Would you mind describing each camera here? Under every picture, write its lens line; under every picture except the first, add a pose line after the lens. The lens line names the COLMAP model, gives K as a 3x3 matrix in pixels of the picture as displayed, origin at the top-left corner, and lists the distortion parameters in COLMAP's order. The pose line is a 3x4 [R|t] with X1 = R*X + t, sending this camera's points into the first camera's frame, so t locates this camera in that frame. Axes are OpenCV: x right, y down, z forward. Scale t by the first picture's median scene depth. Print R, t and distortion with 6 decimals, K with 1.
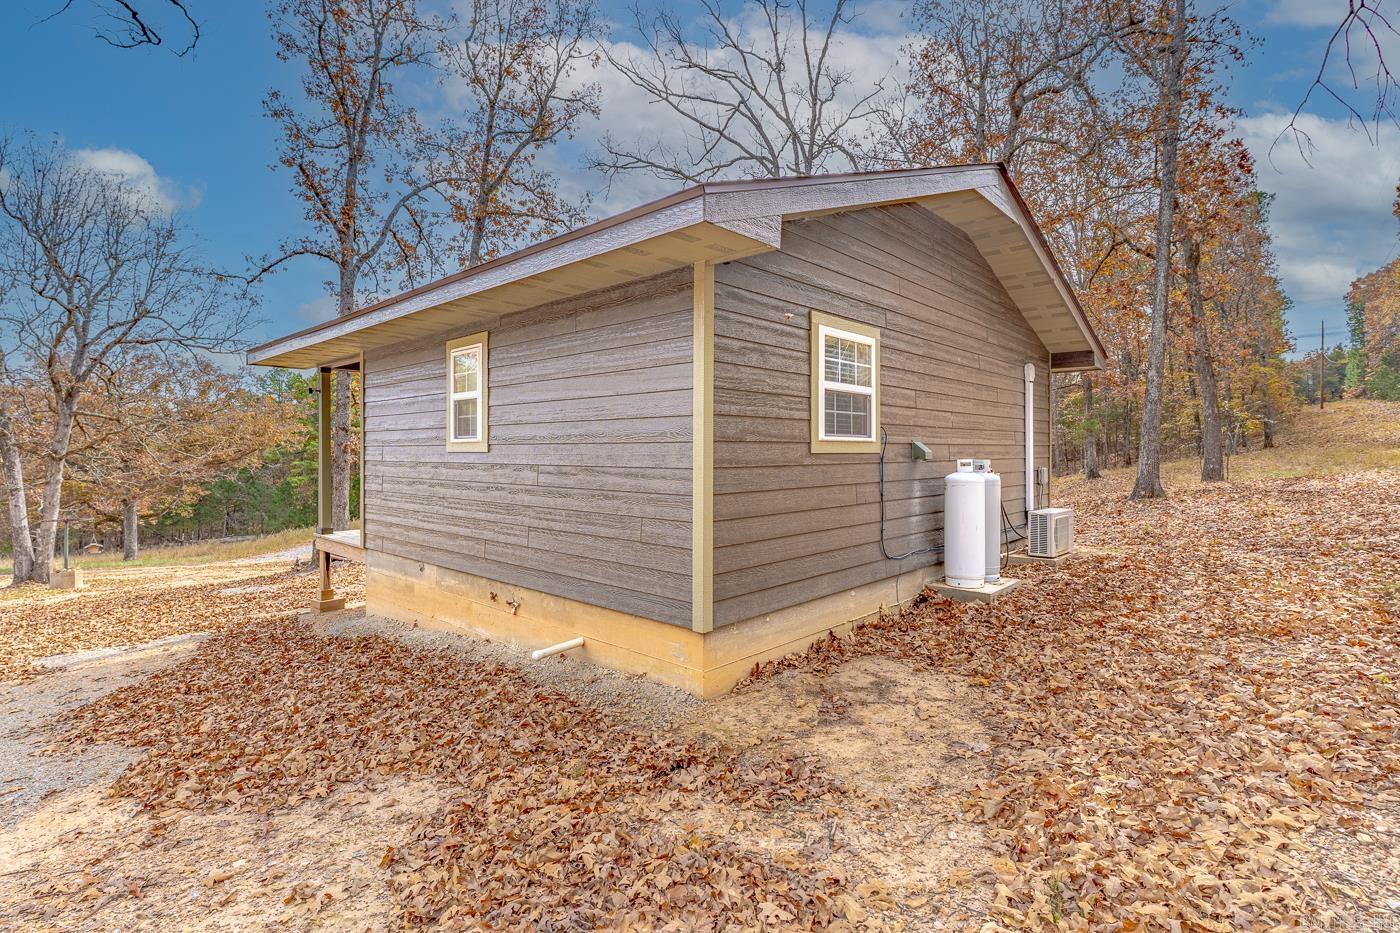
lens RADIAL K [[667.2, 0, 699.9], [0, 667.2, 460.5], [0, 0, 1]] dist [0.004666, -0.001291]
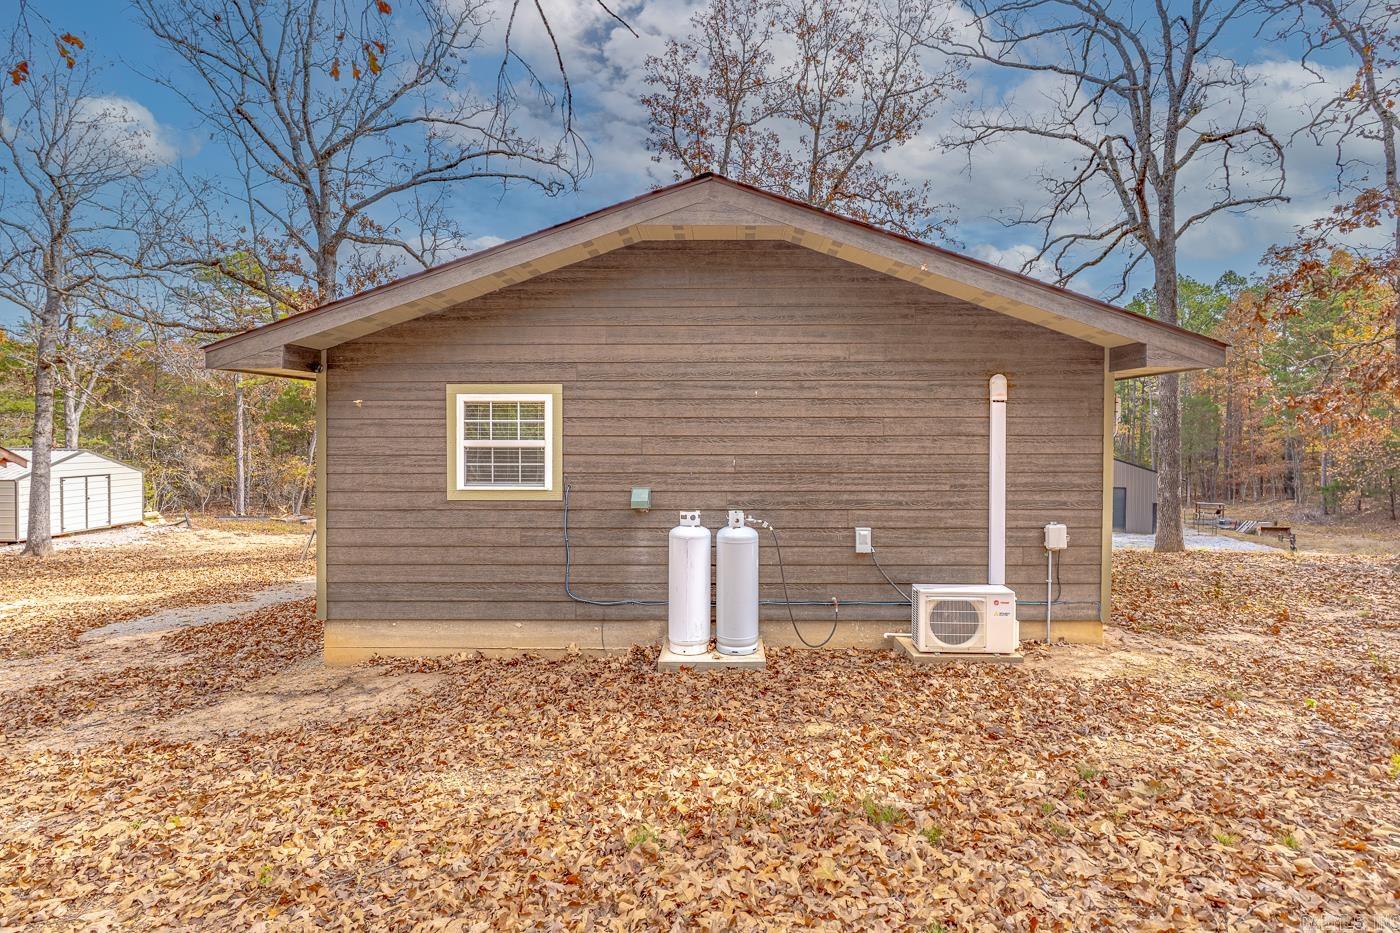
lens RADIAL K [[667.2, 0, 701.3], [0, 667.2, 456.0], [0, 0, 1]] dist [0.004666, -0.001291]
pose [[0.672277, 0.020195, -0.740024, 1.360501], [-0.013740, 0.999796, 0.014802, -0.114258], [0.740172, 0.000216, 0.672418, 0.511378]]
